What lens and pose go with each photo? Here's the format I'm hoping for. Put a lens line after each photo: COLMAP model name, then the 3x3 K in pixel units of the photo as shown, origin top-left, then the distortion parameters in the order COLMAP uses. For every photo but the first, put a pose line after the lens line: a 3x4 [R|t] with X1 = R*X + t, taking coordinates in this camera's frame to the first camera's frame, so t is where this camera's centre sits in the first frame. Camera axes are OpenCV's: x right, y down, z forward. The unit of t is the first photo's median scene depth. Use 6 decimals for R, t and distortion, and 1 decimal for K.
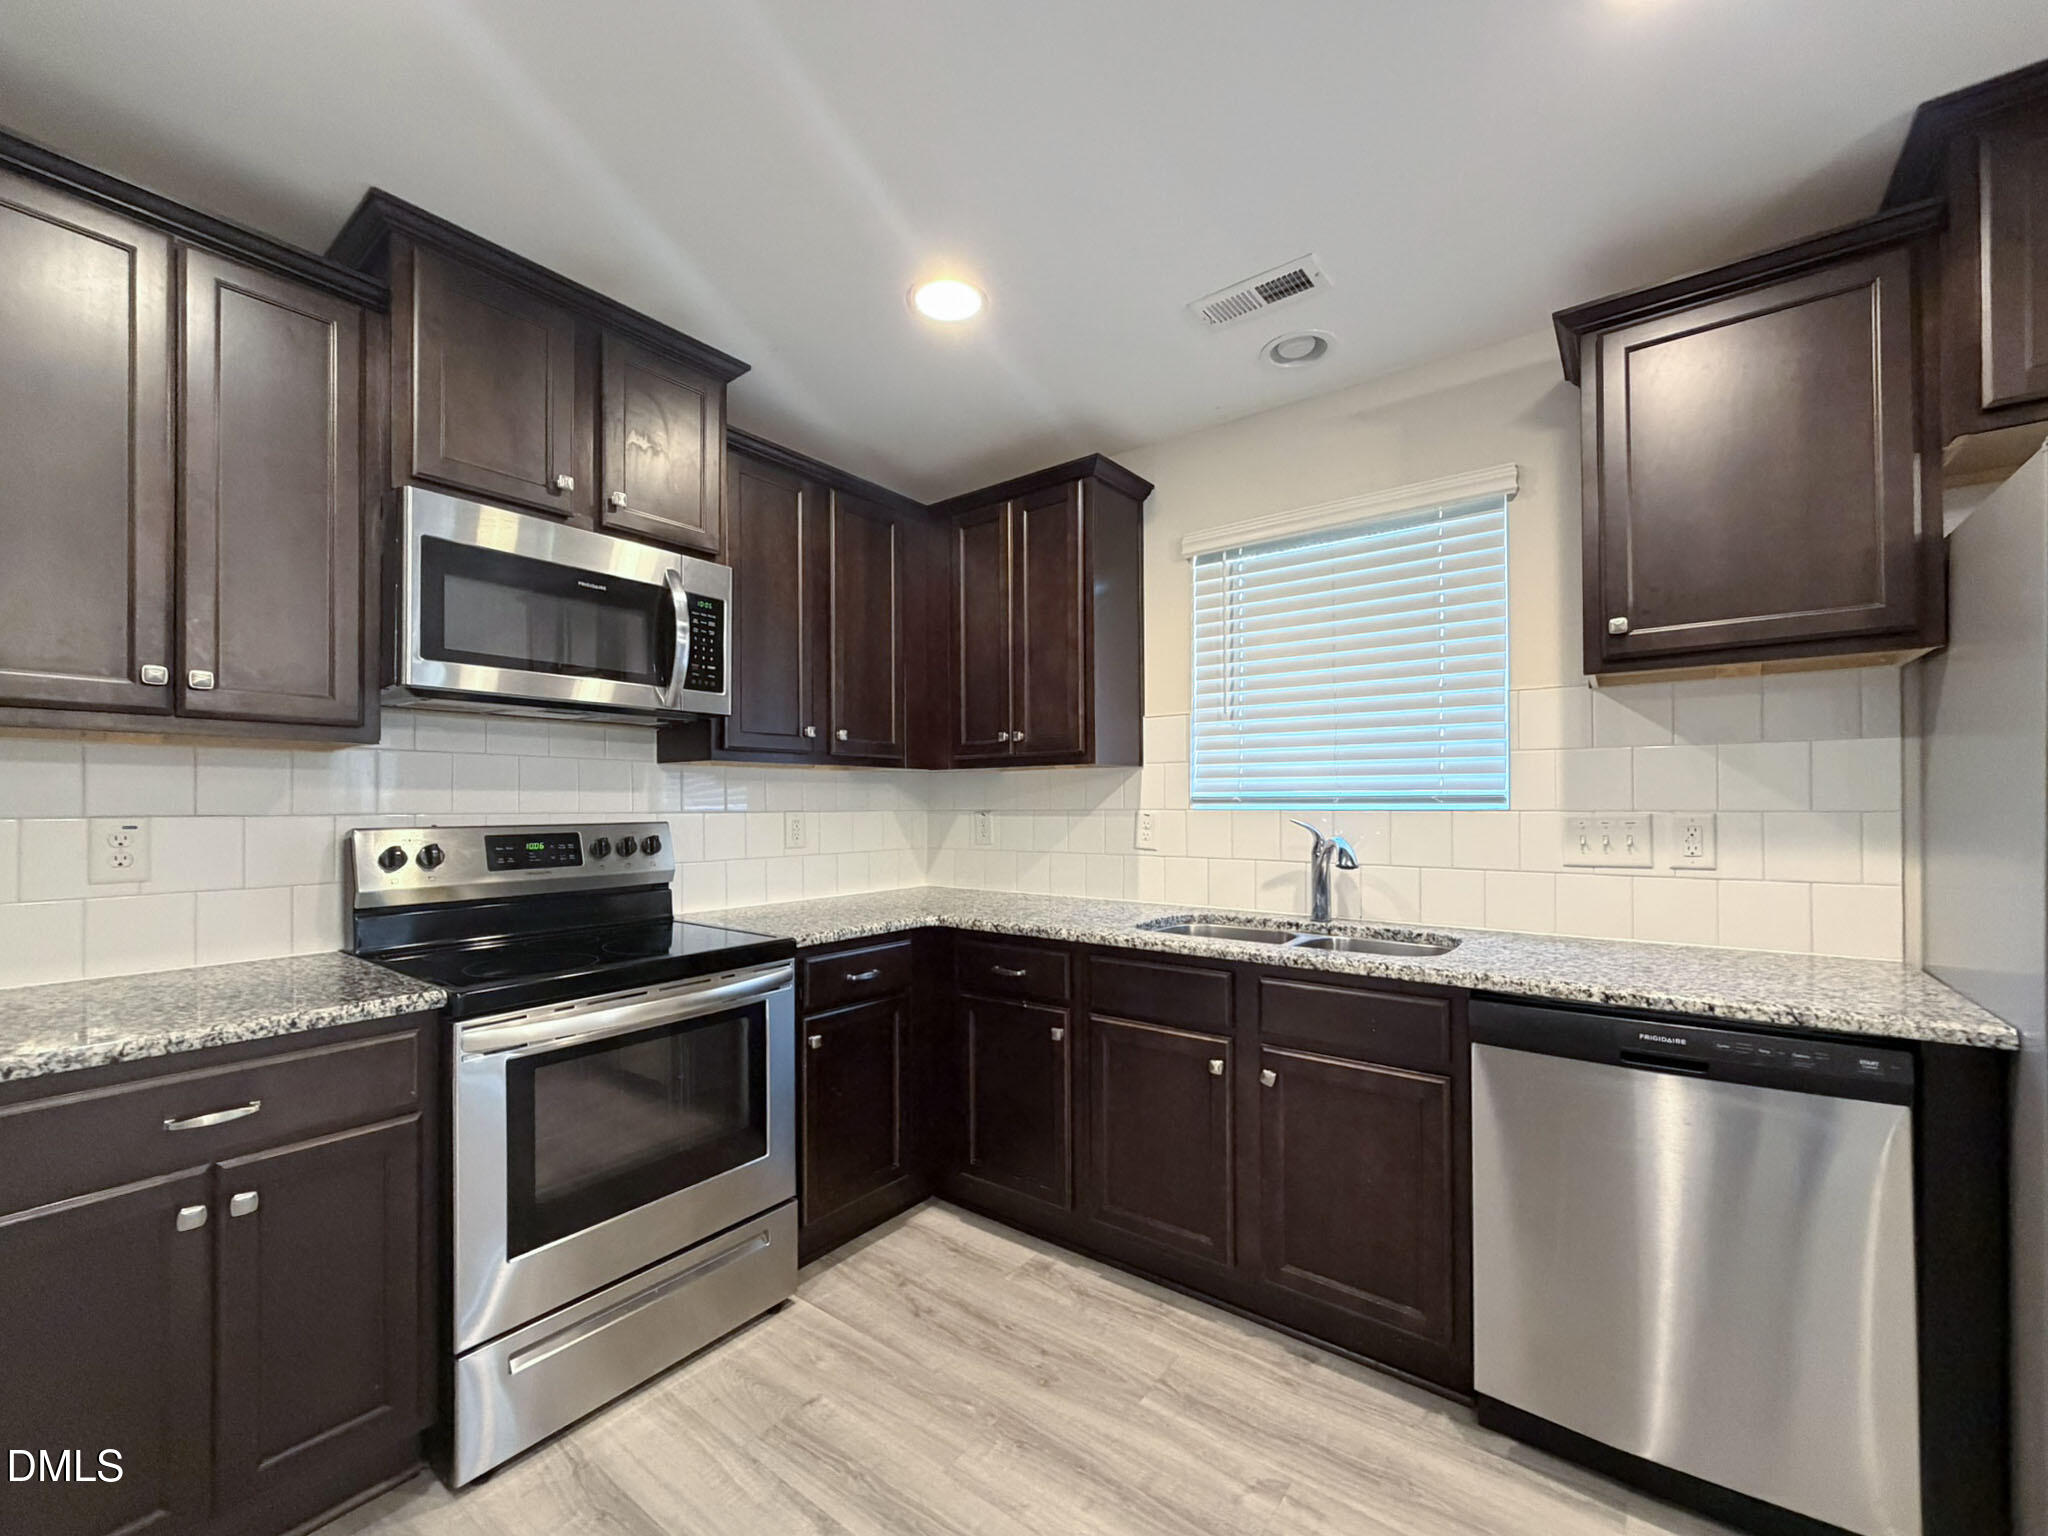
lens RADIAL K [[829.1, 0, 997.7], [0, 829.1, 790.0], [0, 0, 1]] dist [0.001222, -0.000718]
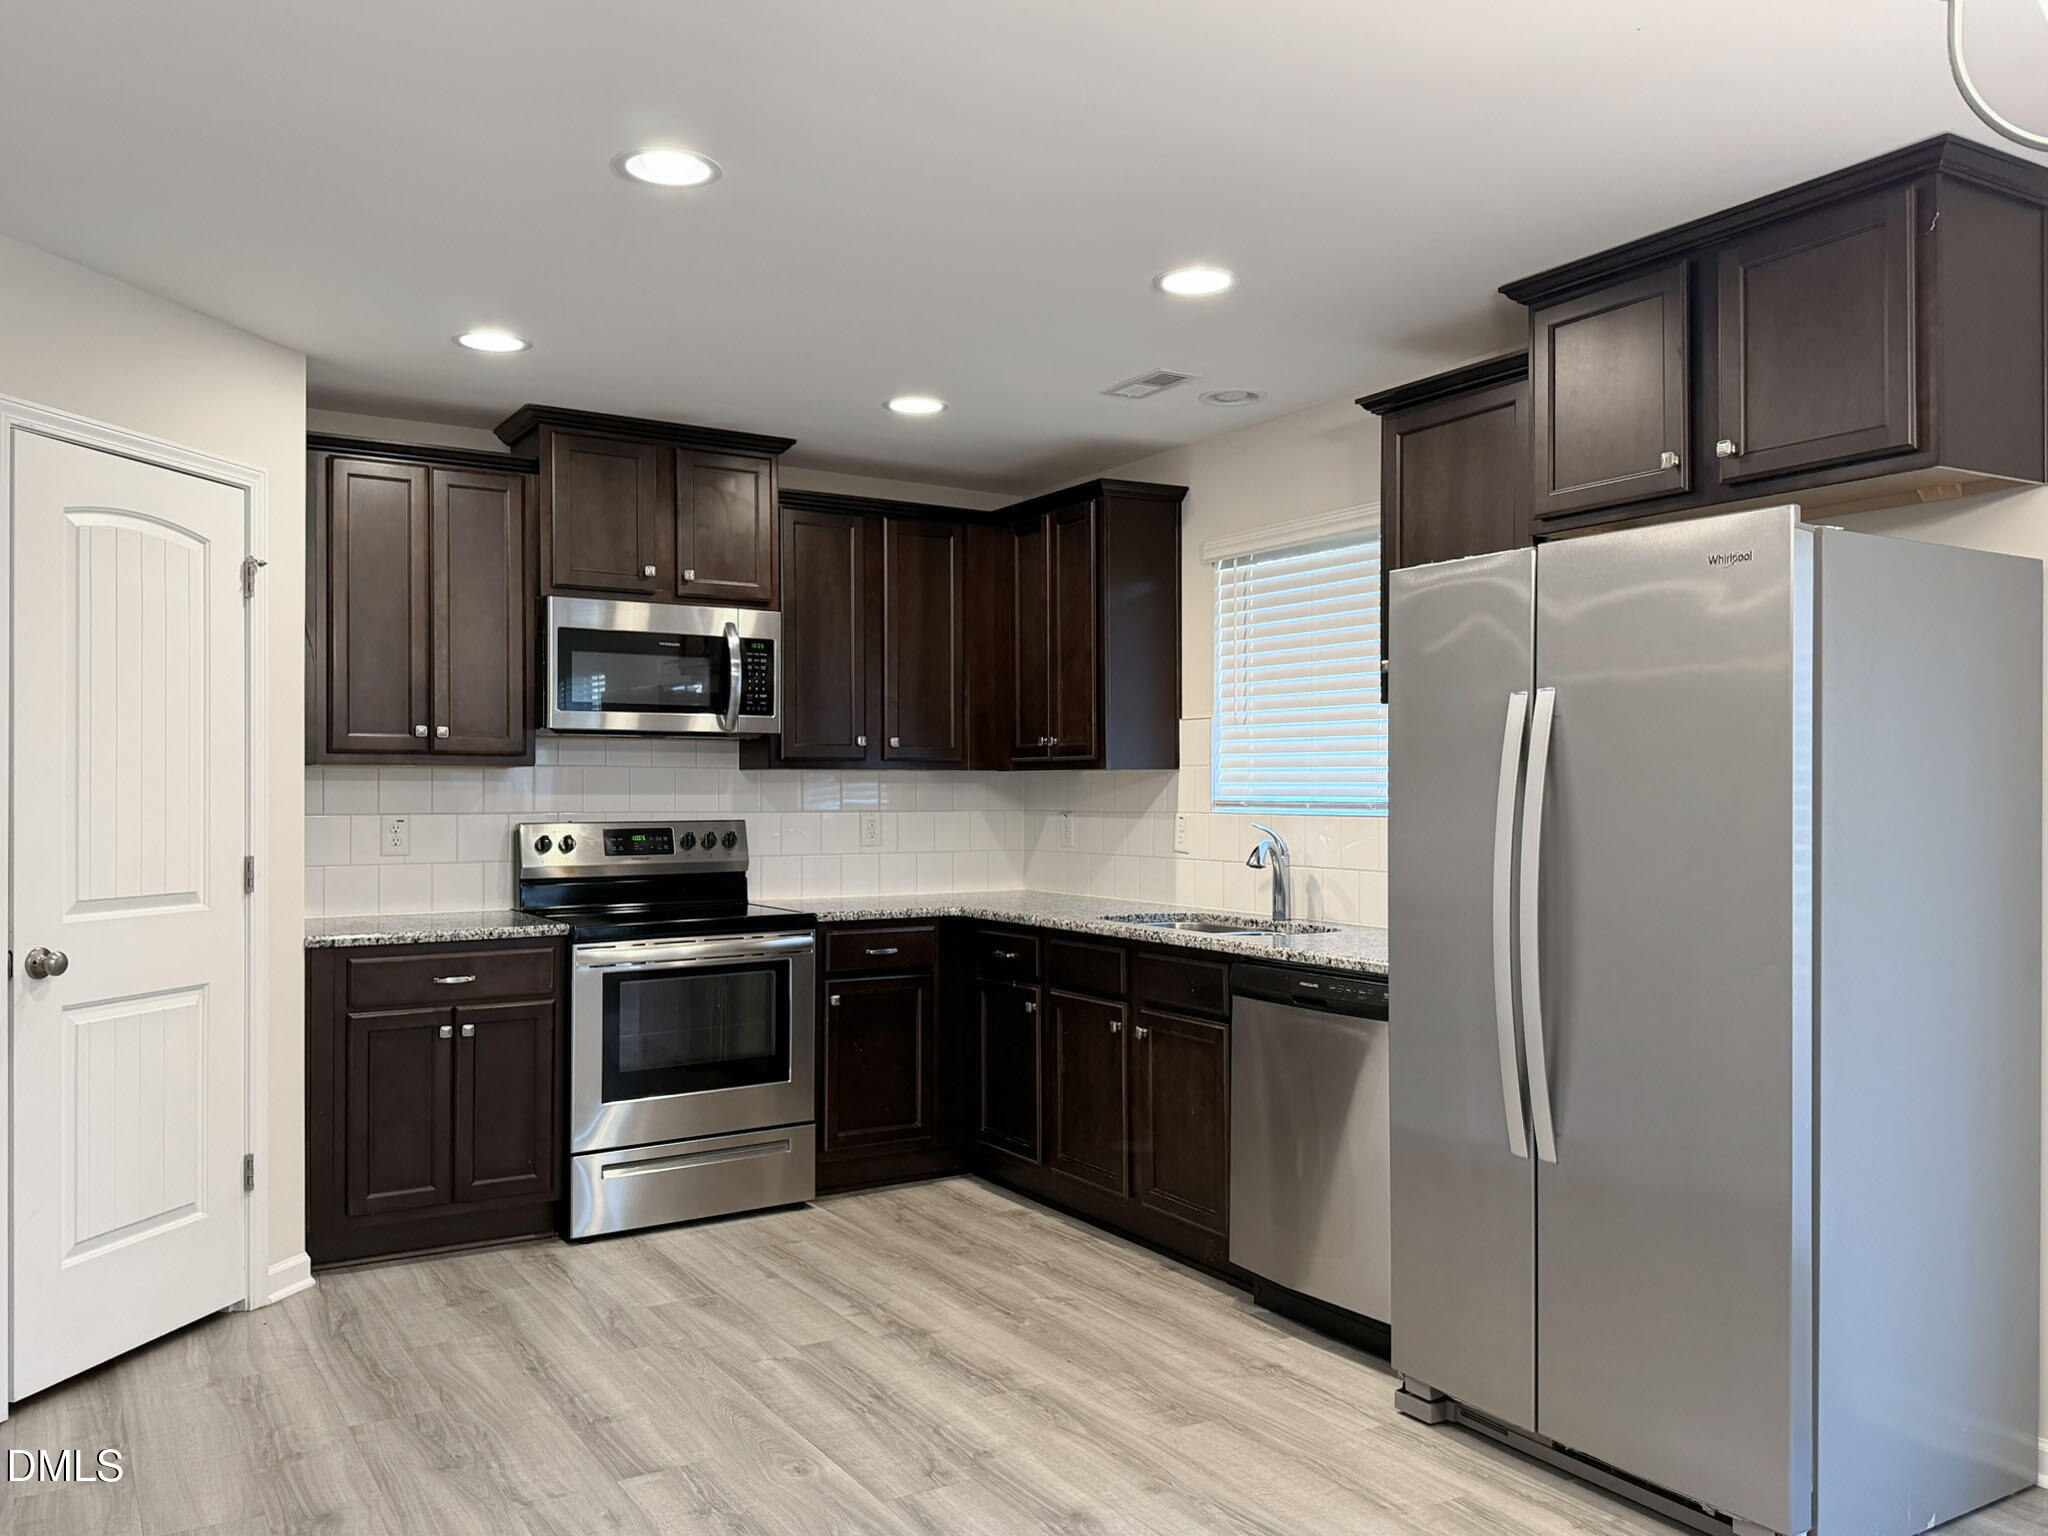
lens RADIAL K [[1622.8, 0, 1029.0], [0, 1622.8, 752.0], [0, 0, 1]] dist [0.128164, -0.010233]
pose [[0.936792, -0.004272, -0.349860, 0.957049], [0.002484, 0.999981, -0.005559, -0.053426], [0.349877, 0.004339, 0.936786, -1.243031]]
